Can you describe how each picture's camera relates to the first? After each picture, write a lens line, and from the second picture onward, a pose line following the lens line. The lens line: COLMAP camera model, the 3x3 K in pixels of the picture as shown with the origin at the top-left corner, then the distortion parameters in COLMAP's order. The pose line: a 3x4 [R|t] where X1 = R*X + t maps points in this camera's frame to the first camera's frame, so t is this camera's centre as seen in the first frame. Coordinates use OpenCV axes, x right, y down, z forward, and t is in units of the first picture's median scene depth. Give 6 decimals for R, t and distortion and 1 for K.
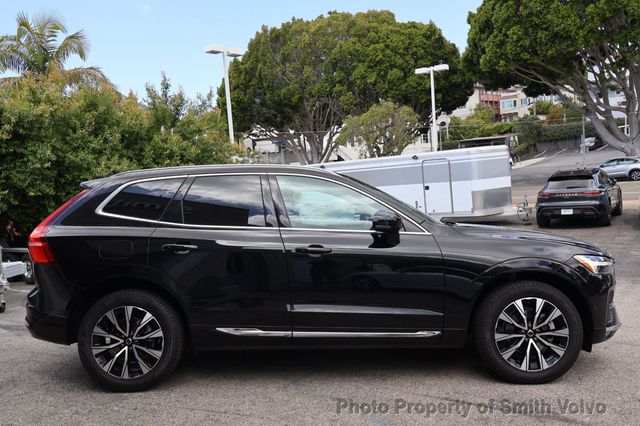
lens RADIAL K [[584.0, 0, 320.2], [0, 584.0, 212.3], [0, 0, 1]] dist [-0.006686, 0.000000]
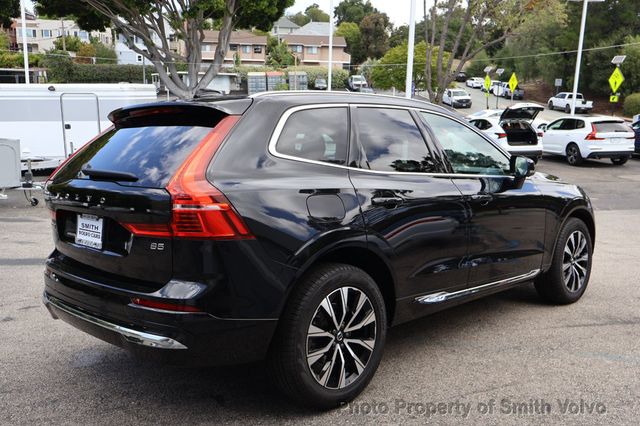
lens RADIAL K [[603.5, 0, 322.8], [0, 603.5, 213.3], [0, 0, 1]] dist [0.000209, 0.000000]
pose [[0.694511, -0.056057, 0.717295, -0.847906], [-0.011658, 0.995953, 0.089122, 0.005402], [-0.719388, -0.070258, 0.691046, 0.504710]]
